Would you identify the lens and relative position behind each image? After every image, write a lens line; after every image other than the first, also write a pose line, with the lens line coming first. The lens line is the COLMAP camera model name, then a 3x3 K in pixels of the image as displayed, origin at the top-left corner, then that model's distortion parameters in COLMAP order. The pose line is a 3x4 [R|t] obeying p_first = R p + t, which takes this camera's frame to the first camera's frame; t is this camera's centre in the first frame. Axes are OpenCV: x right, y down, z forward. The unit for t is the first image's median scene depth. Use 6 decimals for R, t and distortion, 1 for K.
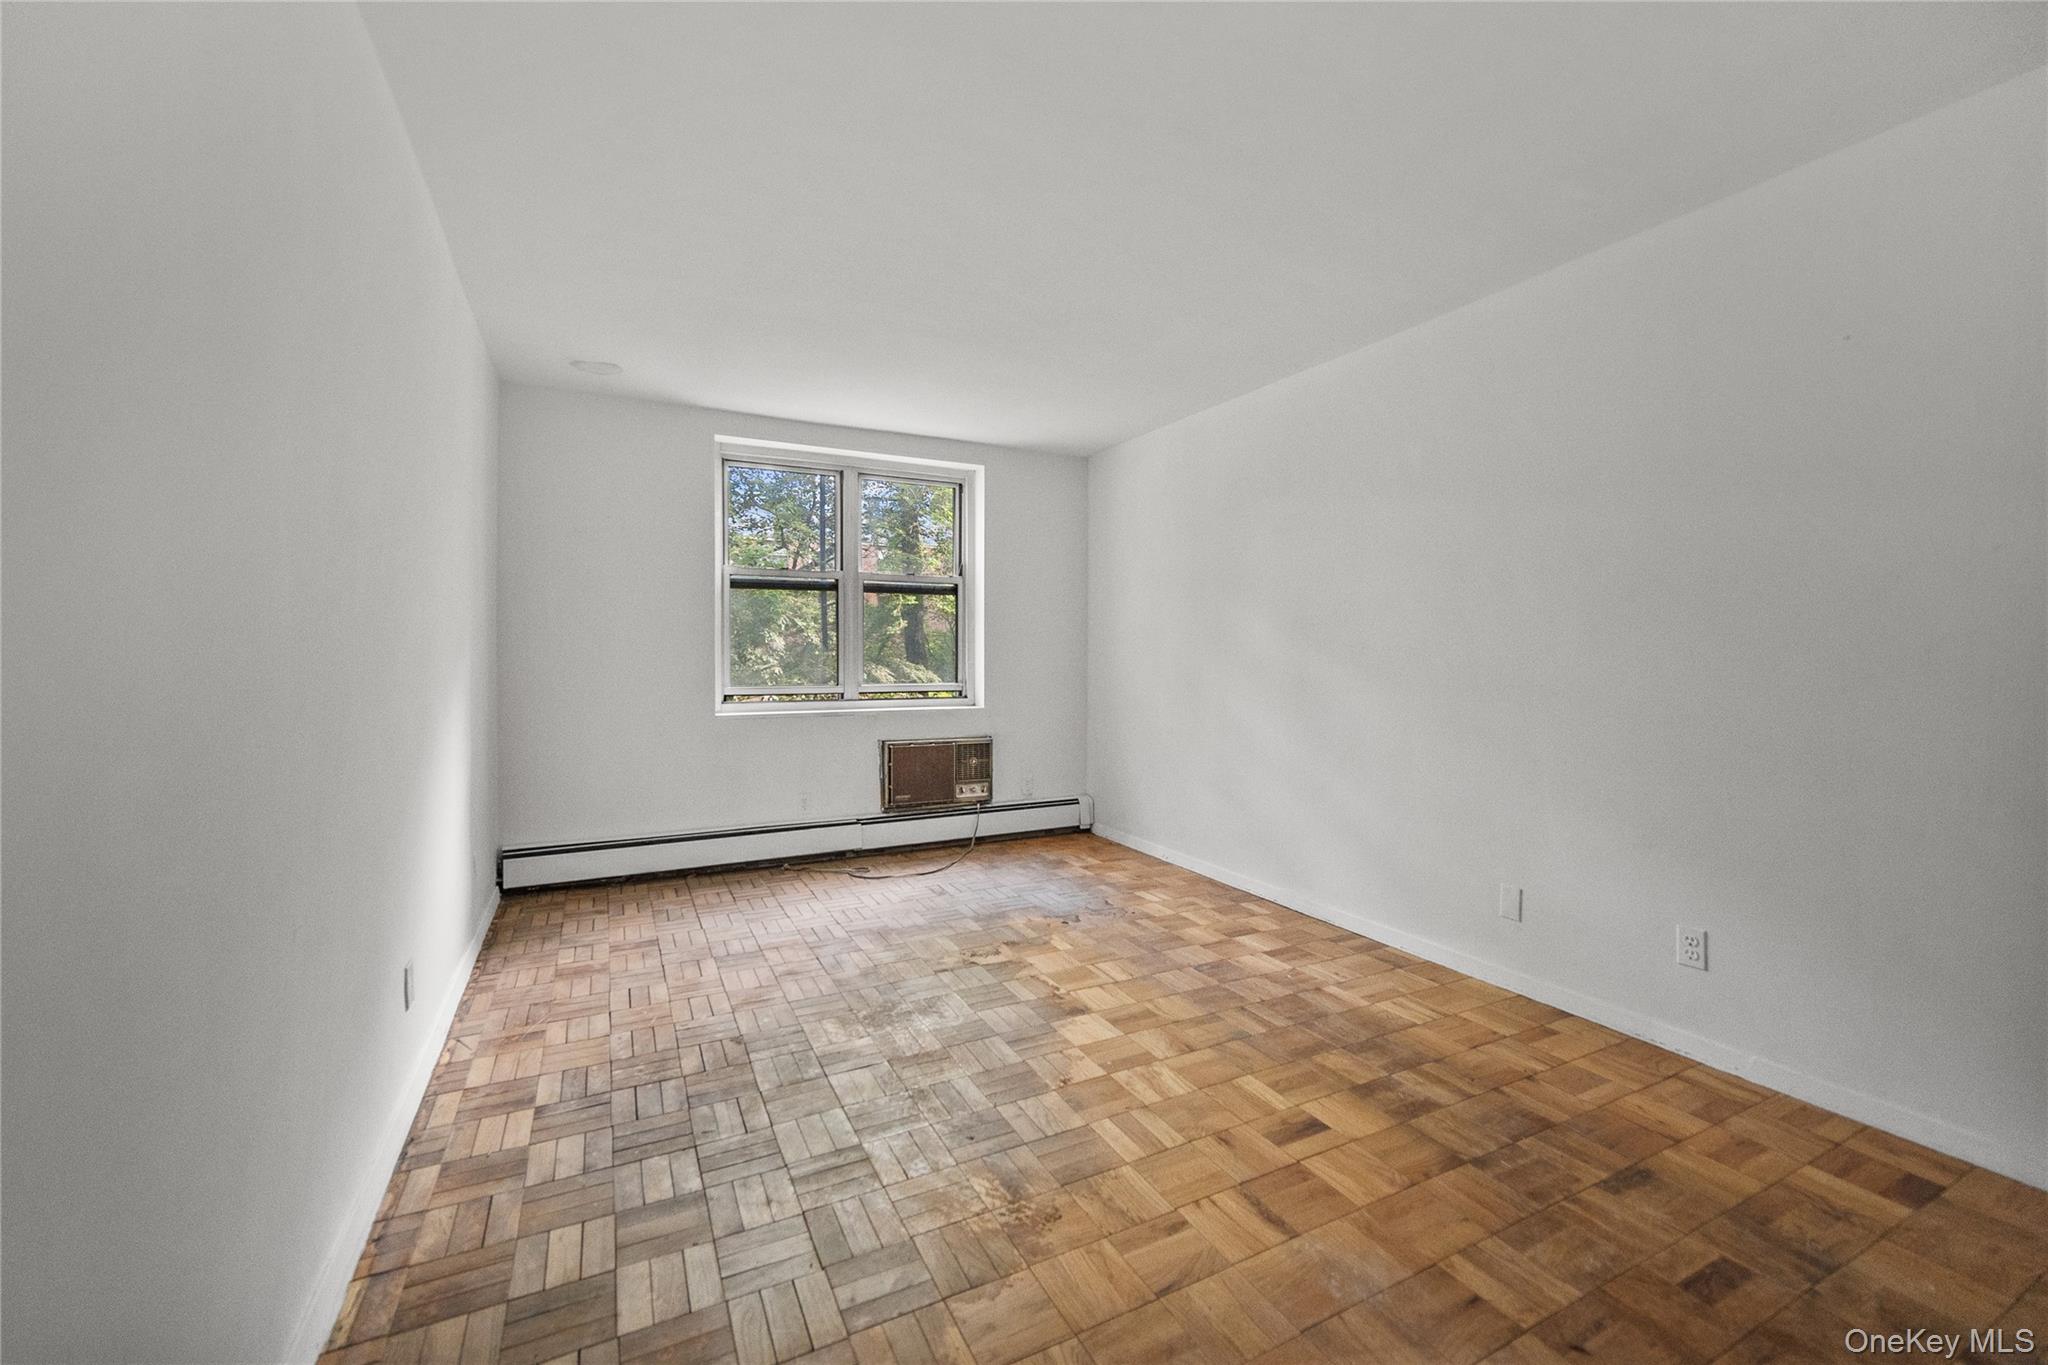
lens RADIAL K [[820.6, 0, 976.3], [0, 820.6, 650.4], [0, 0, 1]] dist [-0.007203, 0.001347]
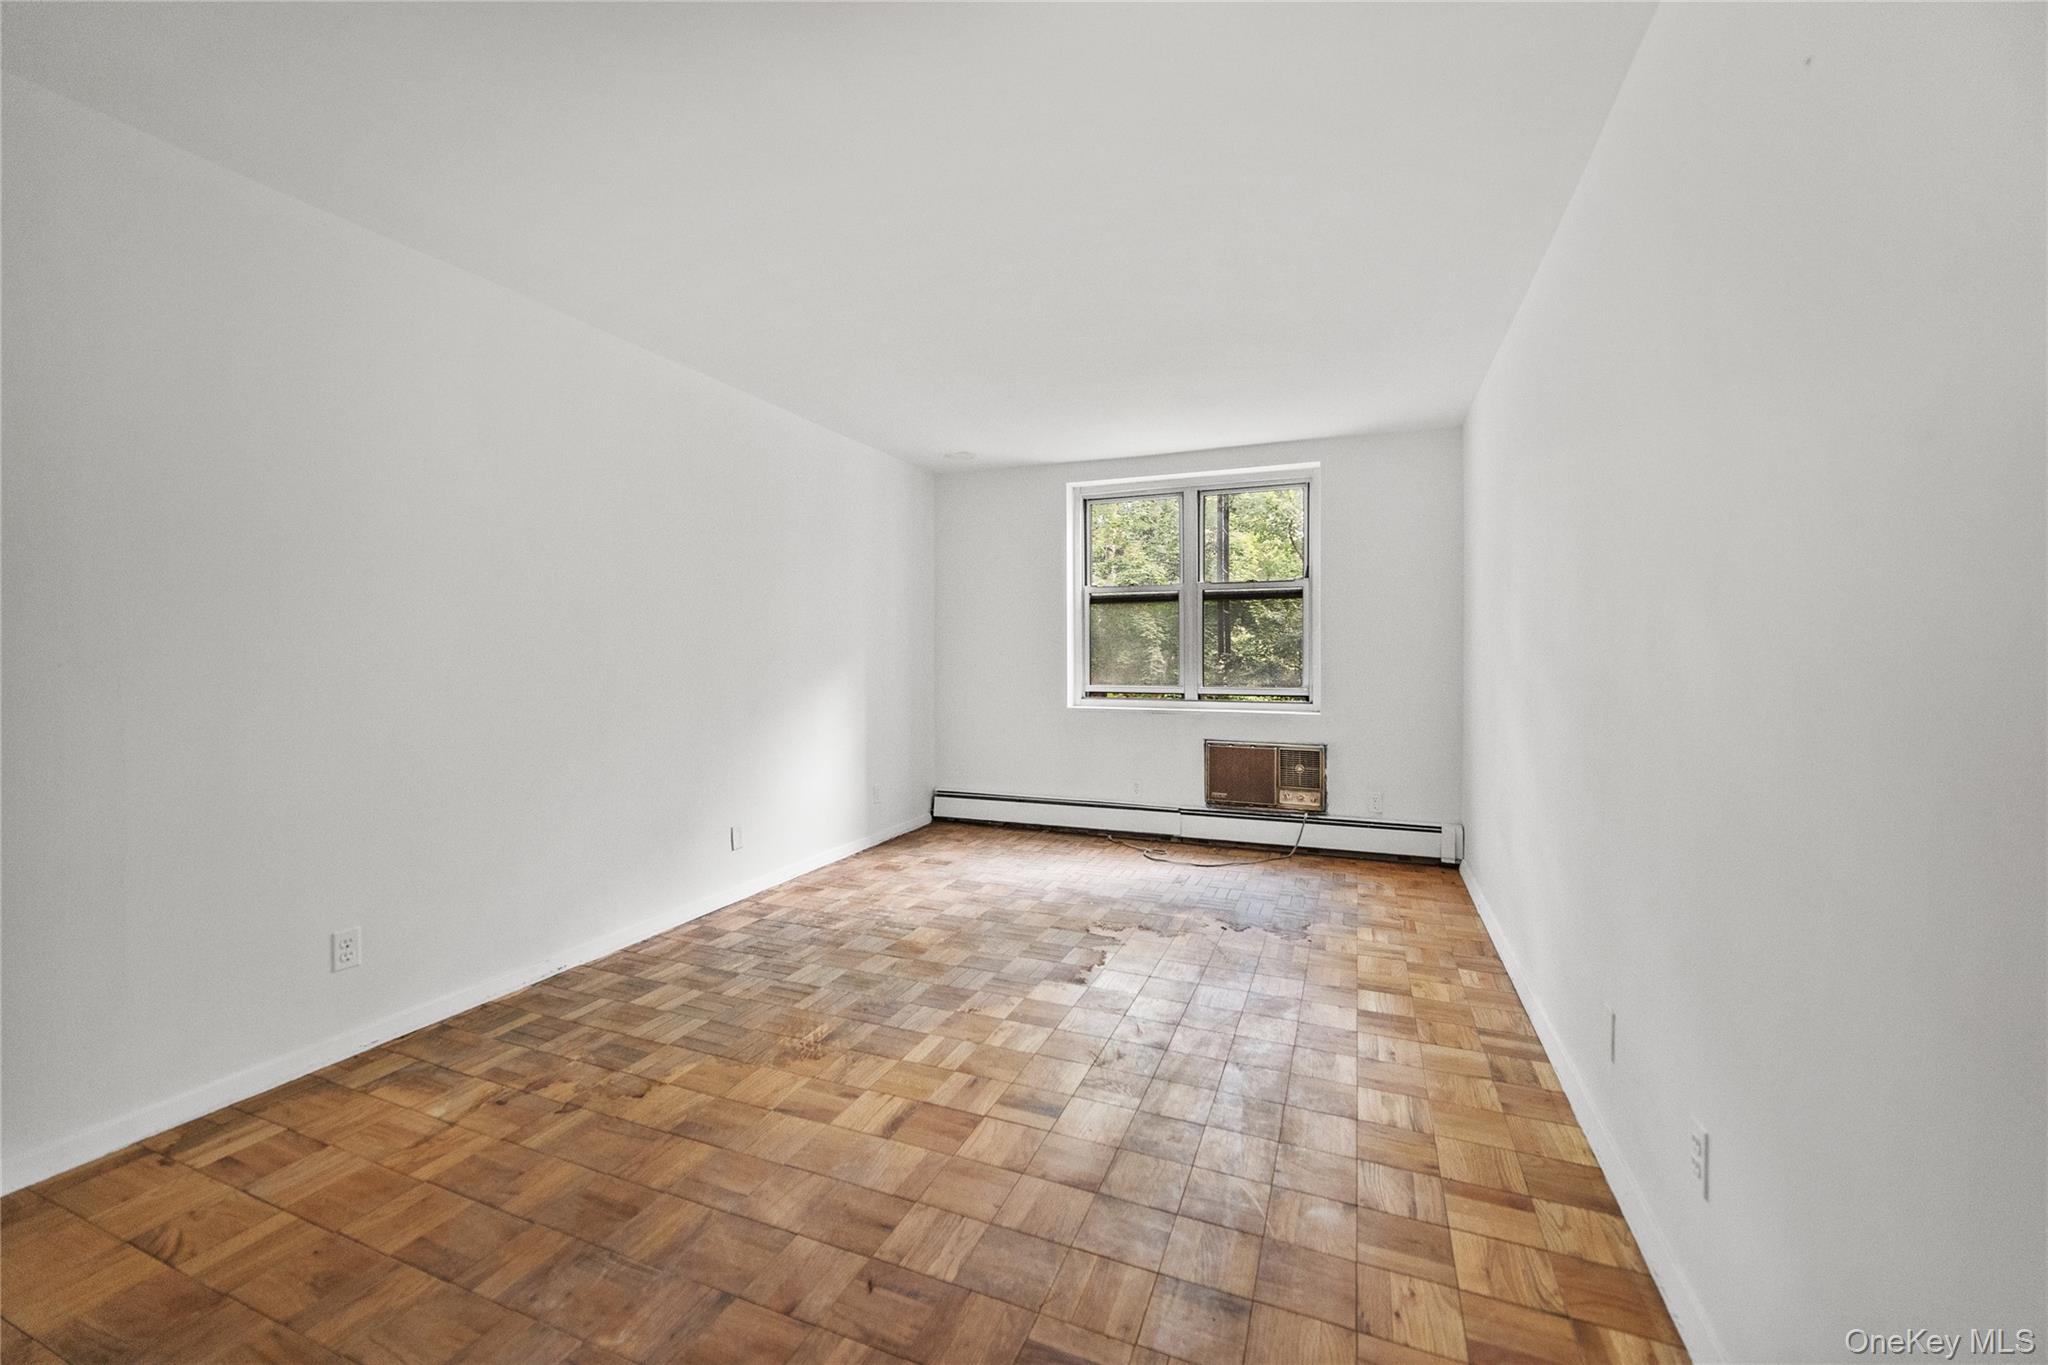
lens RADIAL K [[820.6, 0, 1058.1], [0, 820.6, 642.1], [0, 0, 1]] dist [-0.007203, 0.001347]
pose [[0.671200, -0.011374, -0.741189, 0.723577], [0.002641, 0.999913, -0.012953, -0.005079], [0.741272, 0.006737, 0.671171, 0.176536]]
